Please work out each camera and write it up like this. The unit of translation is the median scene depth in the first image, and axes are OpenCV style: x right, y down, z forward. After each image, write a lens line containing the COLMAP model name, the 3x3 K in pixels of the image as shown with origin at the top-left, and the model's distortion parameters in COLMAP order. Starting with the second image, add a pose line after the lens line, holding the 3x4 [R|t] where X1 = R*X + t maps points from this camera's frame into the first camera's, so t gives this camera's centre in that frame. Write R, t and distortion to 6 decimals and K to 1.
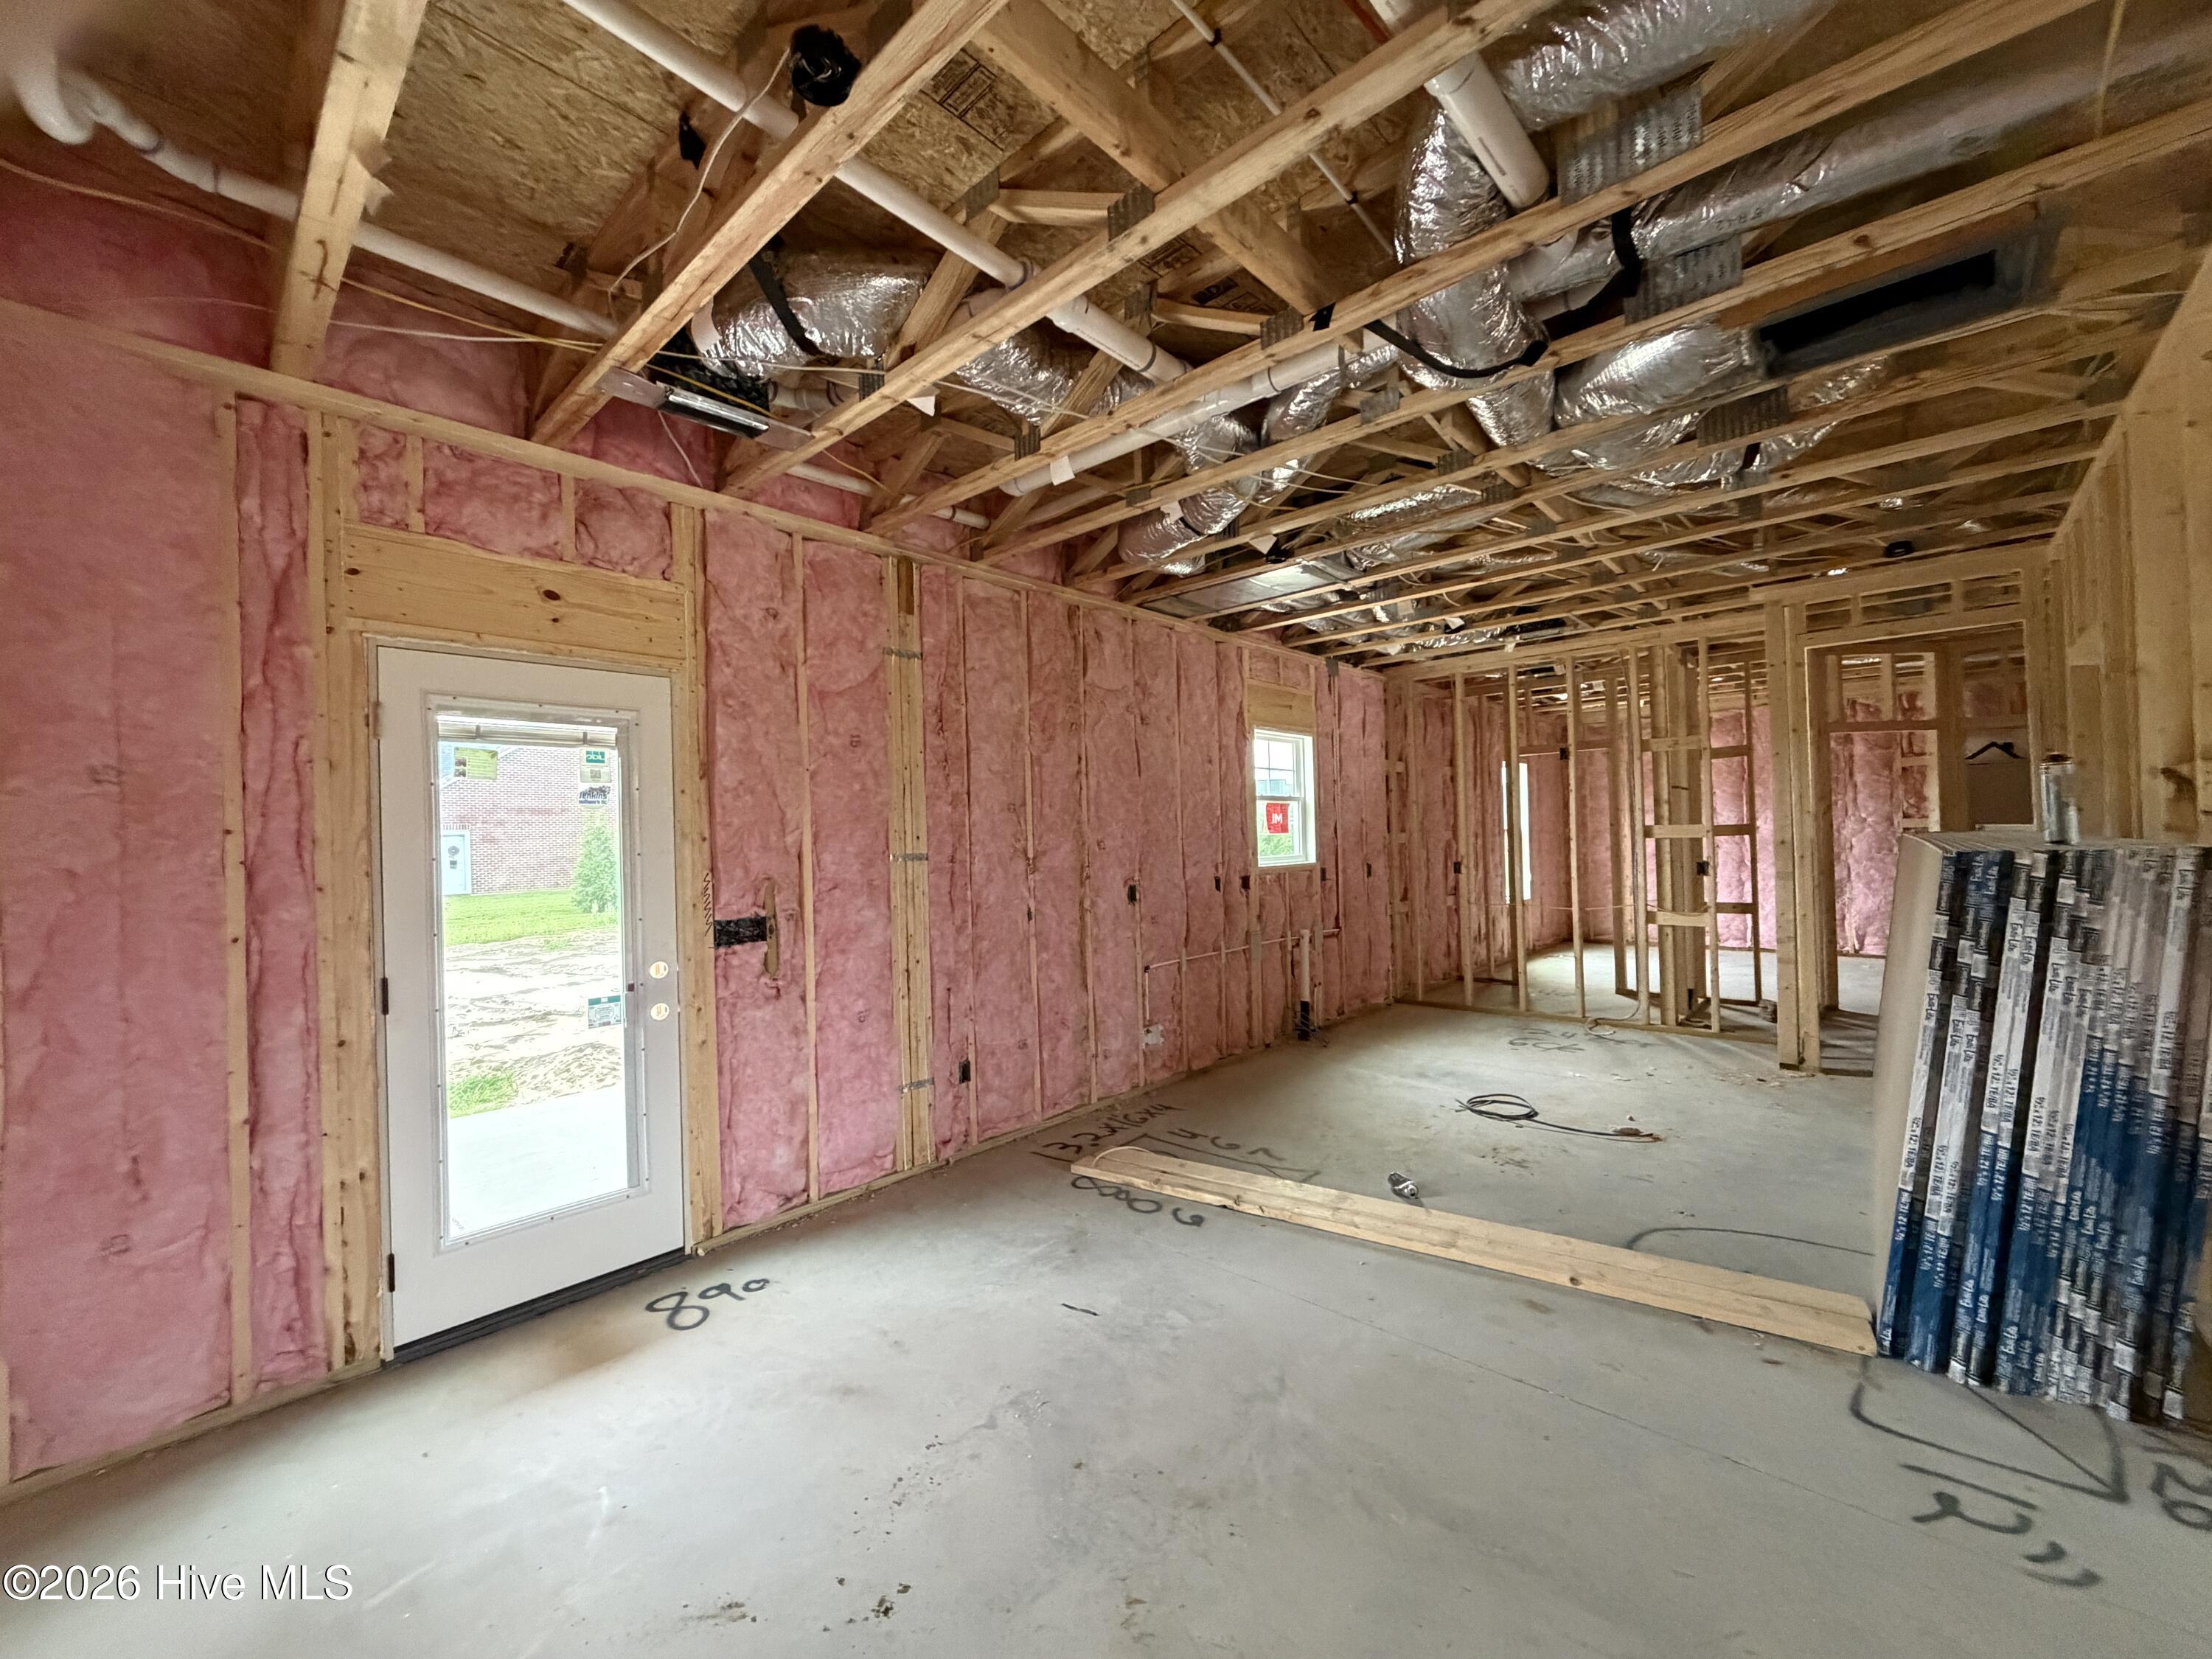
lens RADIAL K [[878.2, 0, 1093.5], [0, 878.2, 832.7], [0, 0, 1]] dist [0.000132, 0.000257]
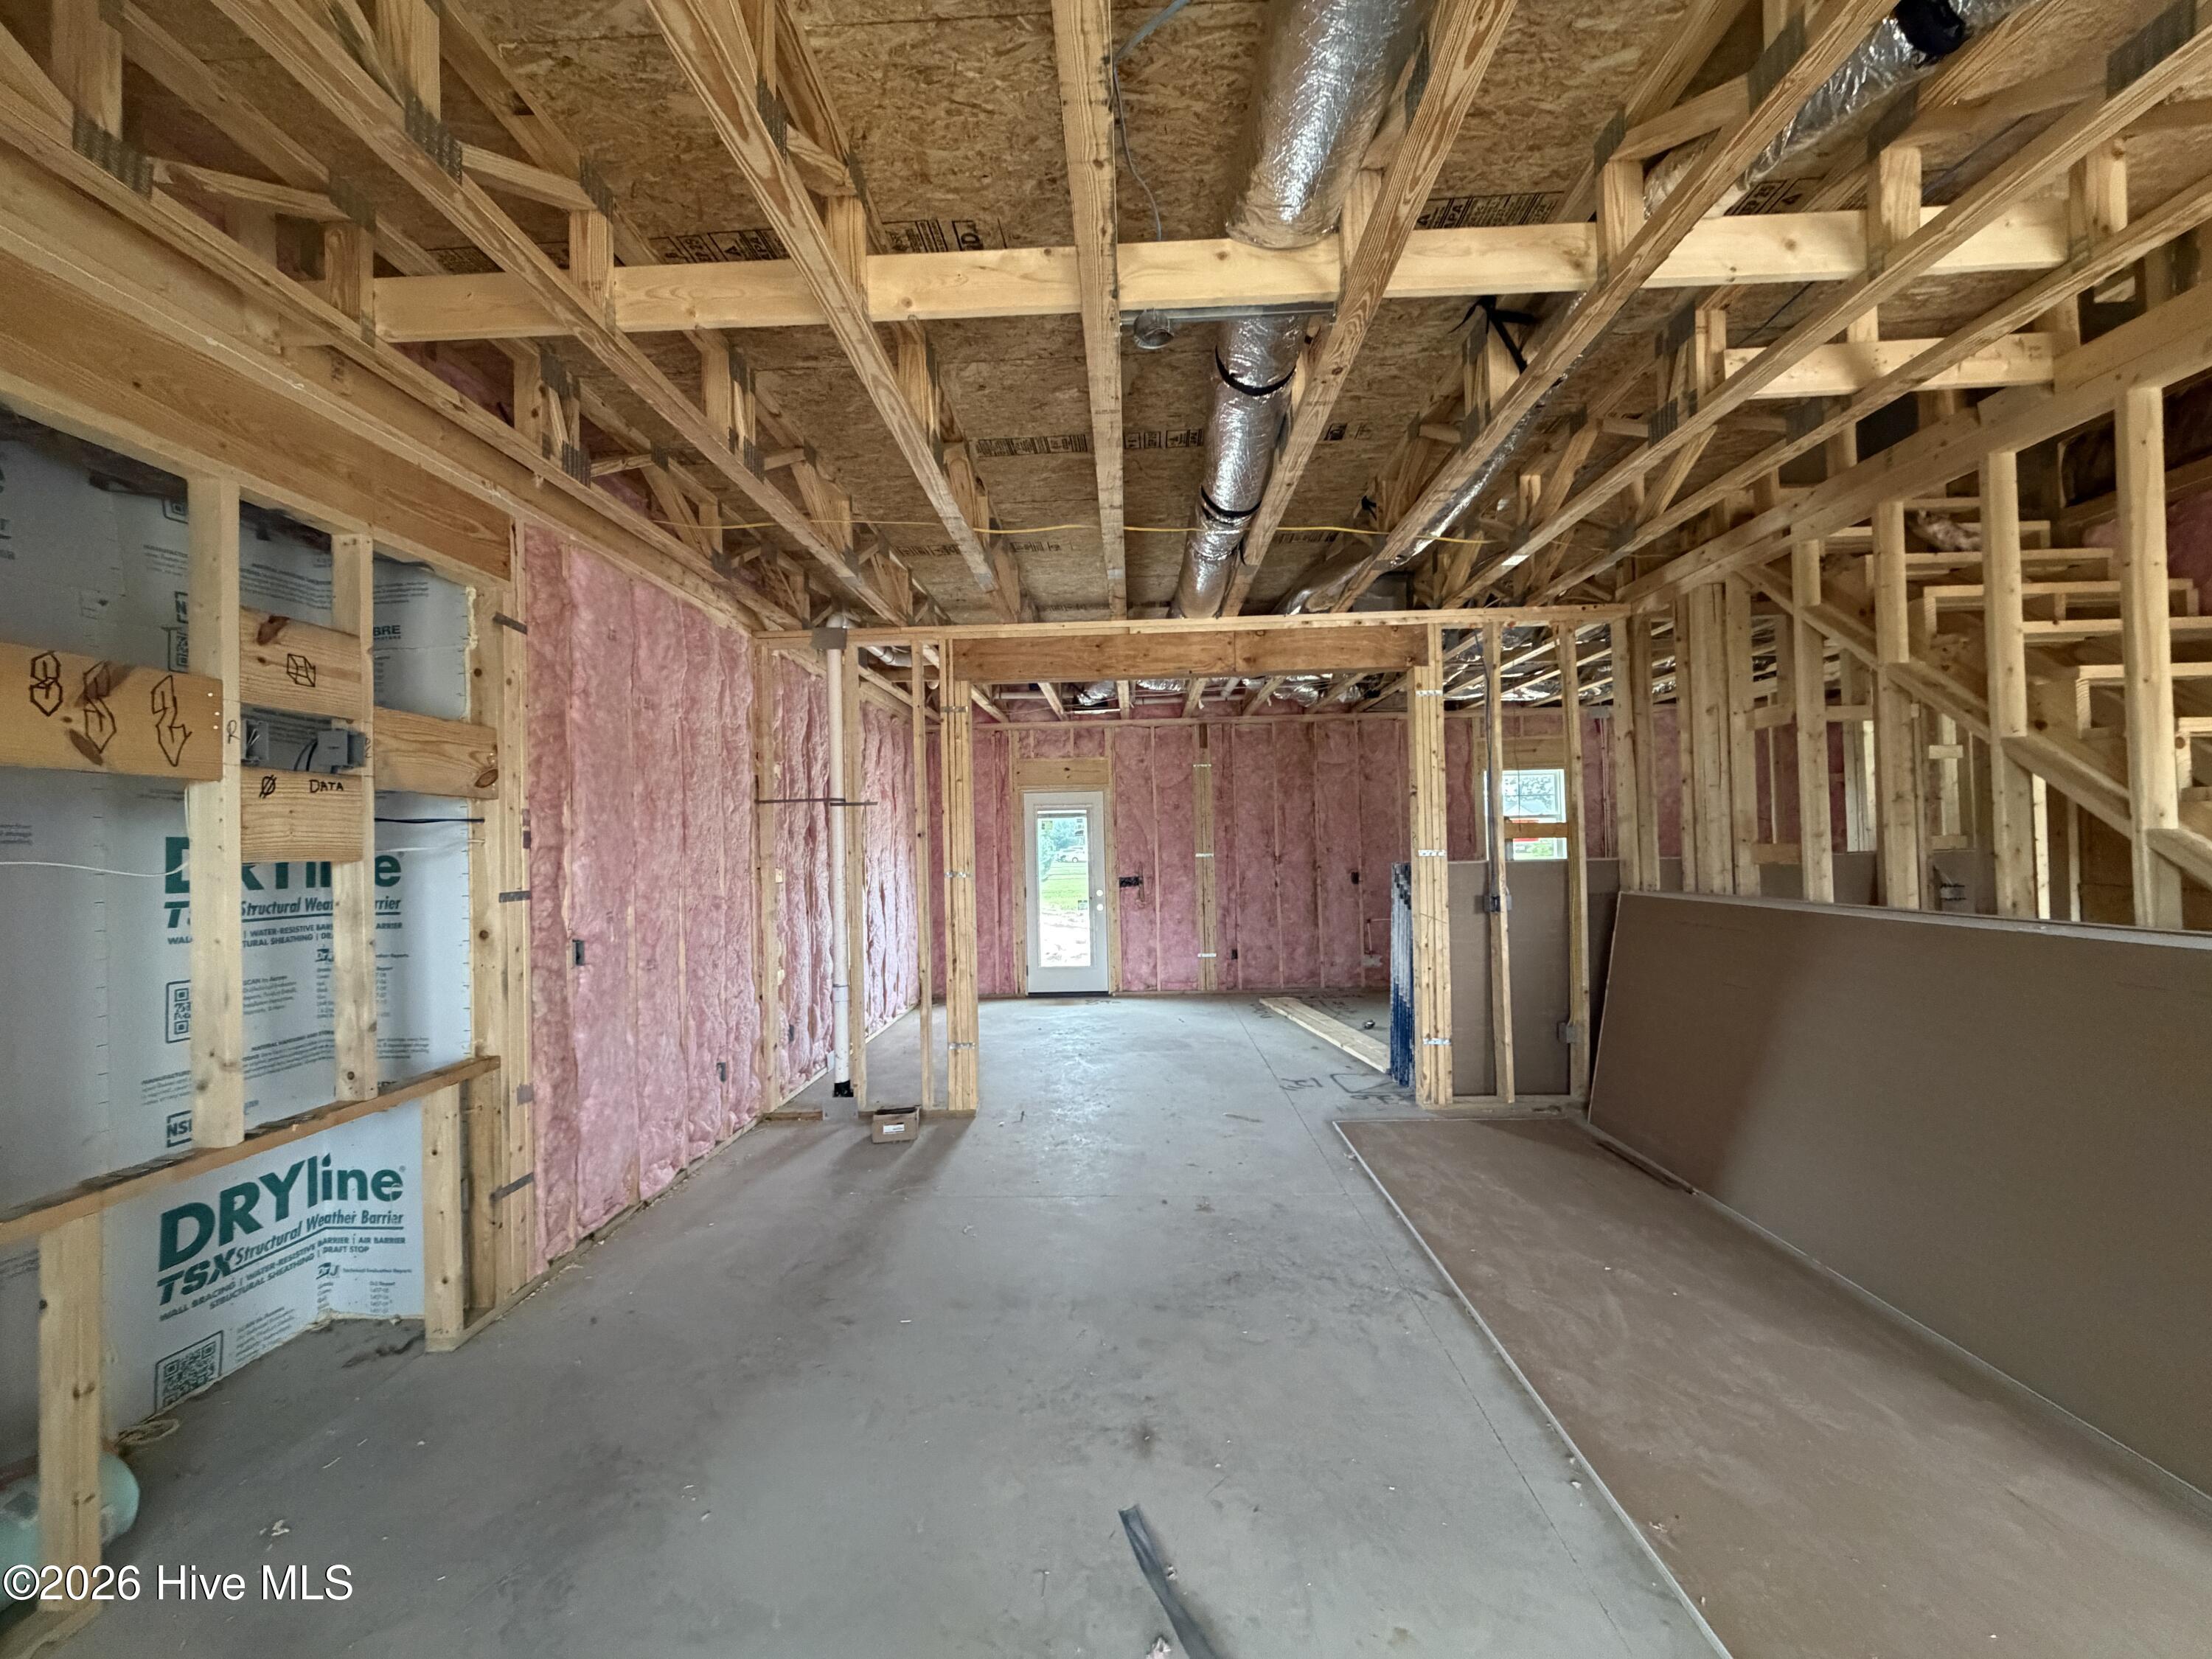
lens RADIAL K [[878.2, 0, 1095.0], [0, 878.2, 832.9], [0, 0, 1]] dist [0.000132, 0.000257]
pose [[0.643697, -0.001469, -0.765279, 2.217288], [0.009948, 0.999930, 0.006449, -0.077445], [0.765216, -0.011765, 0.643666, -1.125998]]
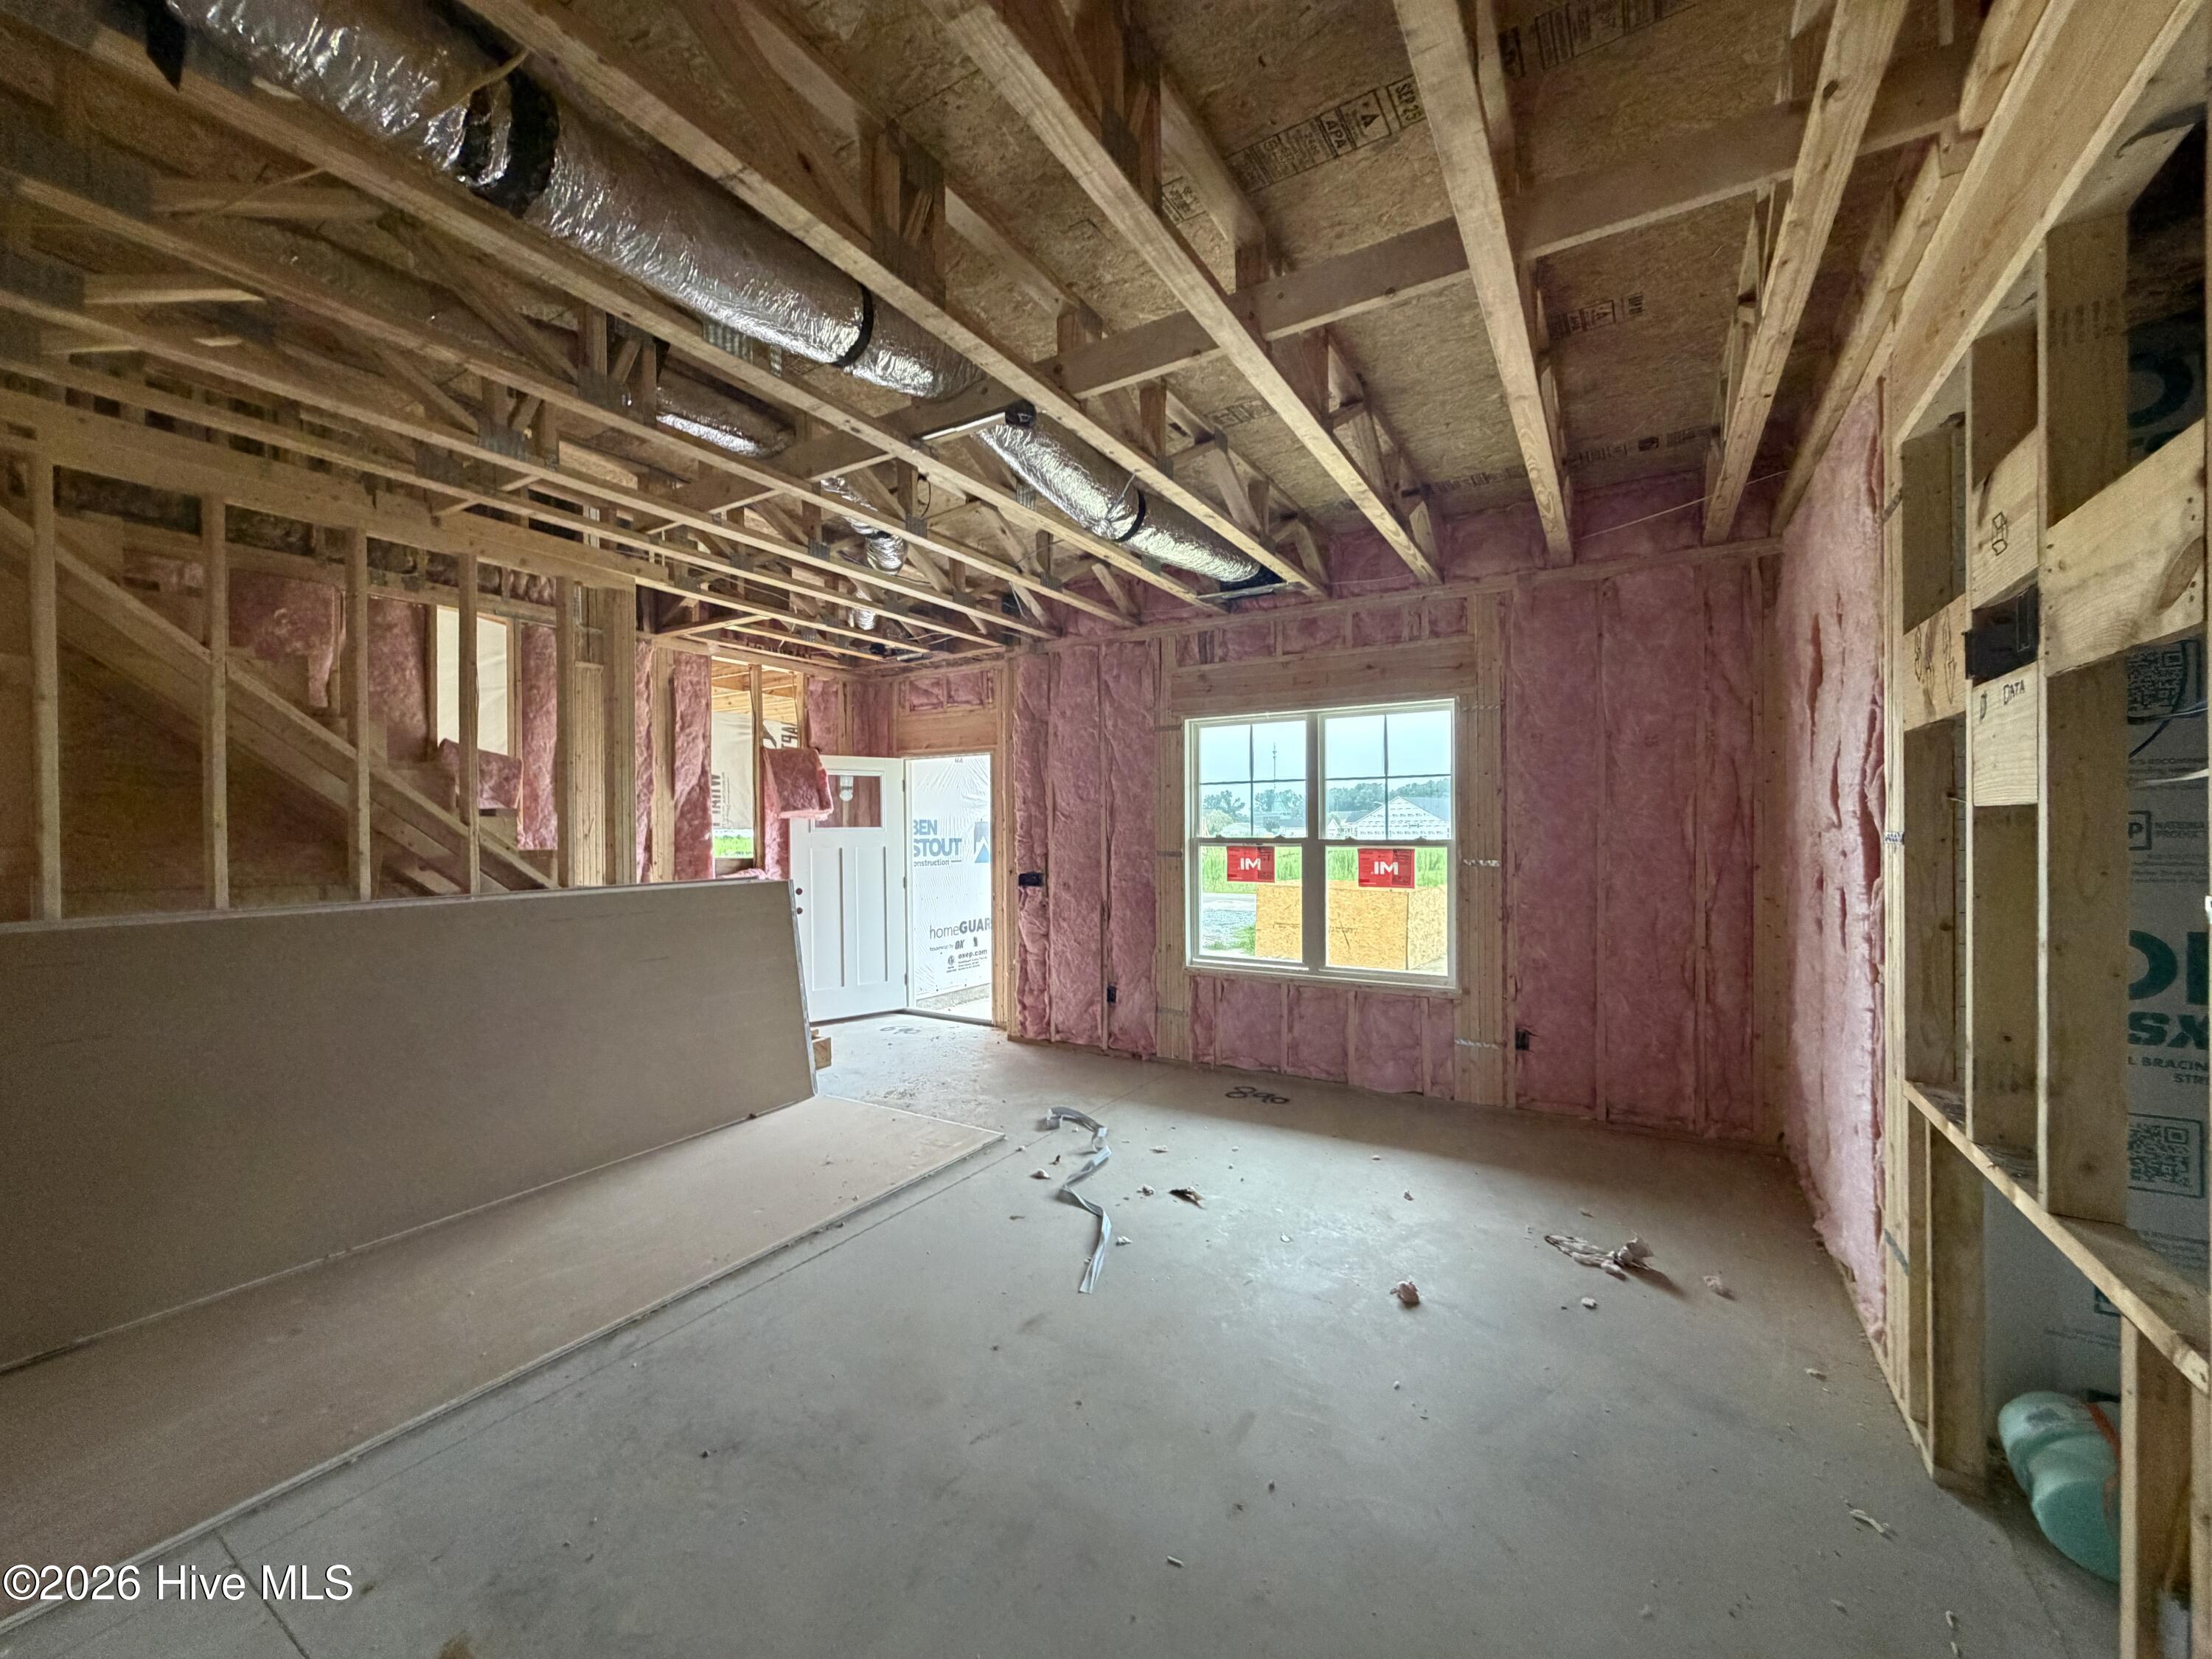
lens RADIAL K [[878.2, 0, 1105.0], [0, 878.2, 828.0], [0, 0, 1]] dist [0.000132, 0.000257]
pose [[-0.194795, 0.028575, 0.980428, 0.377741], [0.006639, 0.999591, -0.027814, -0.013227], [-0.980821, 0.001091, -0.194905, -0.347530]]
